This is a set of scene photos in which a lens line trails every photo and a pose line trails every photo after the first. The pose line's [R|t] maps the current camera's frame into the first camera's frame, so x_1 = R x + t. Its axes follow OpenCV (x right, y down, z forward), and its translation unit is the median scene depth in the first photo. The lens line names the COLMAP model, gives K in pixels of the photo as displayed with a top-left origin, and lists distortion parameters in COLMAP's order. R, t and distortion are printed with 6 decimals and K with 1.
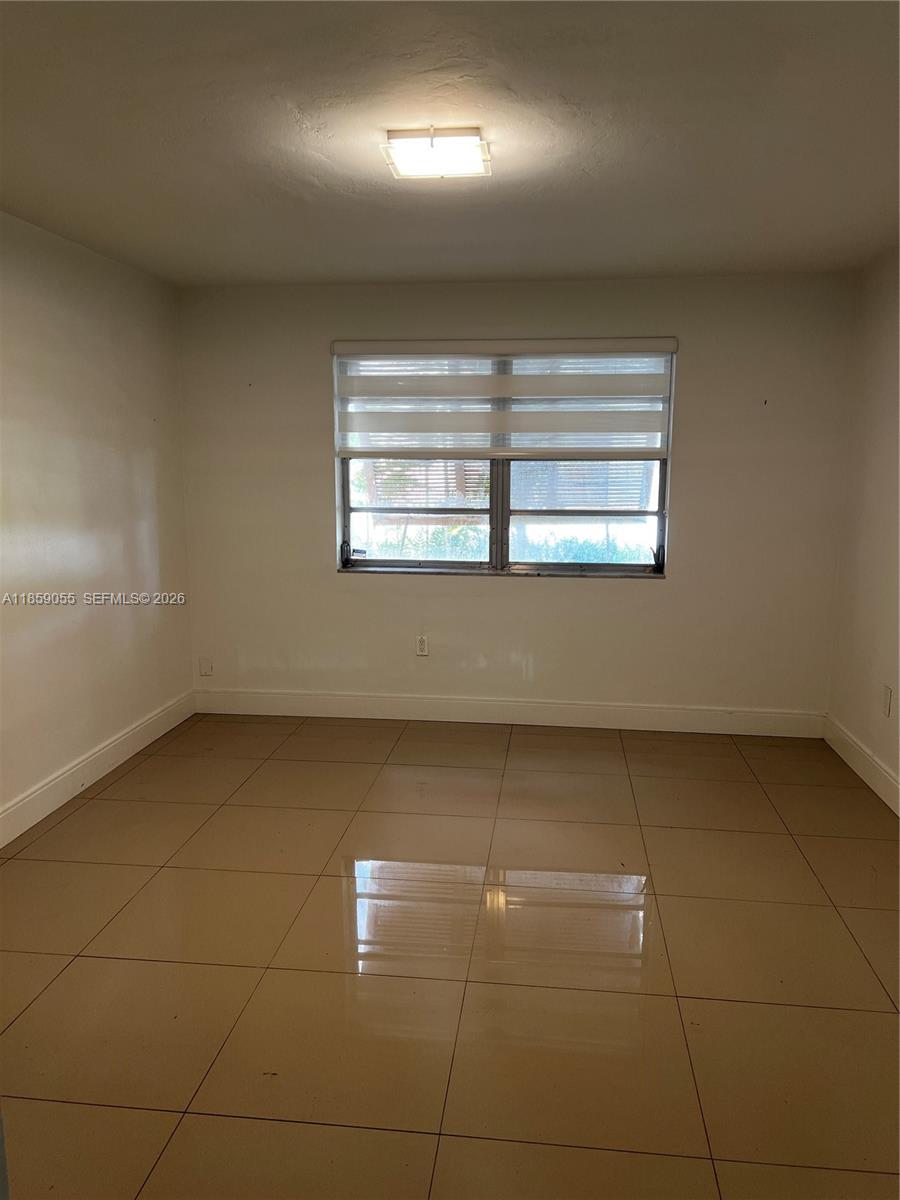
lens RADIAL K [[895.8, 0, 450.0], [0, 895.8, 600.0], [0, 0, 1]] dist [0.101289, -0.181234]
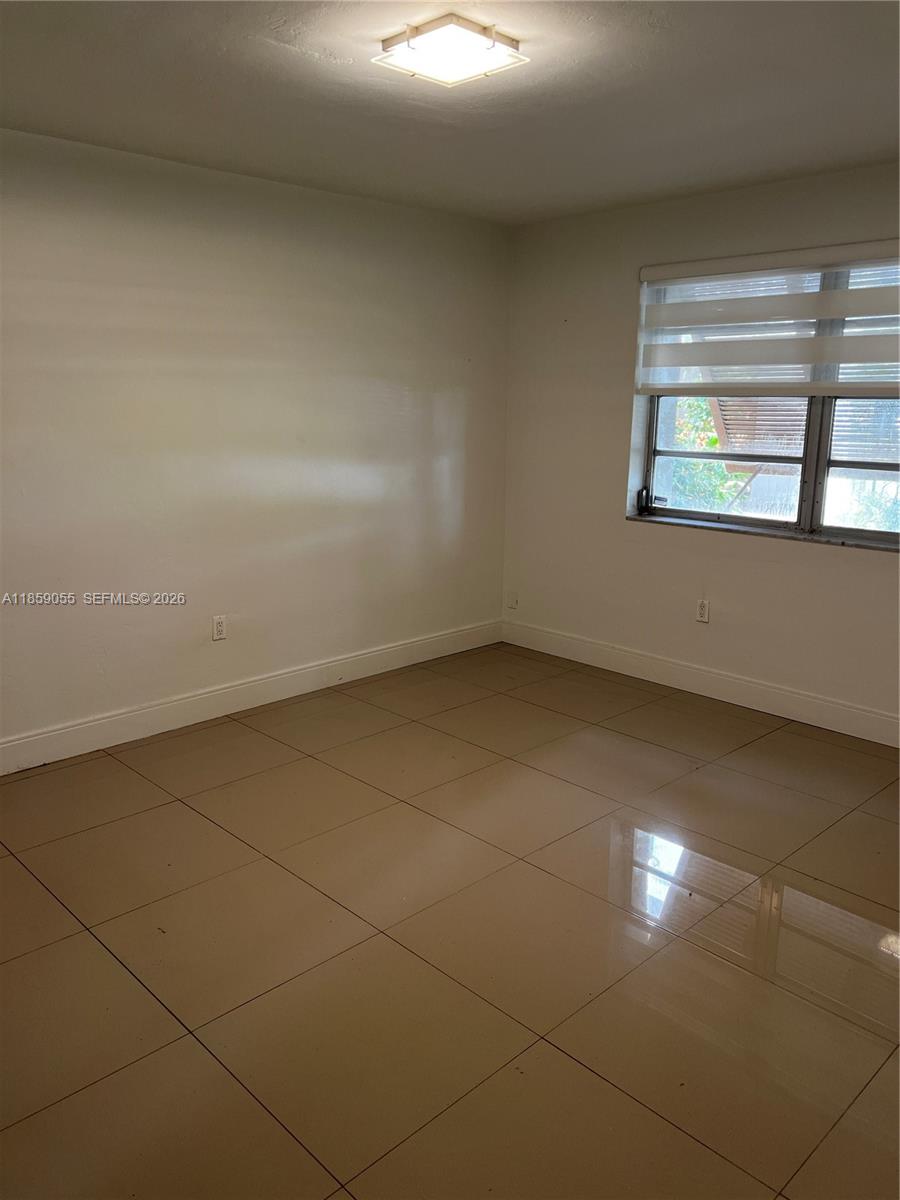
lens RADIAL K [[895.8, 0, 450.0], [0, 895.8, 600.0], [0, 0, 1]] dist [0.101289, -0.181234]
pose [[0.771314, 0.143576, -0.620048, 0.330841], [-0.106495, 0.989602, 0.096674, -0.018941], [0.627481, -0.008534, 0.778585, 0.151852]]
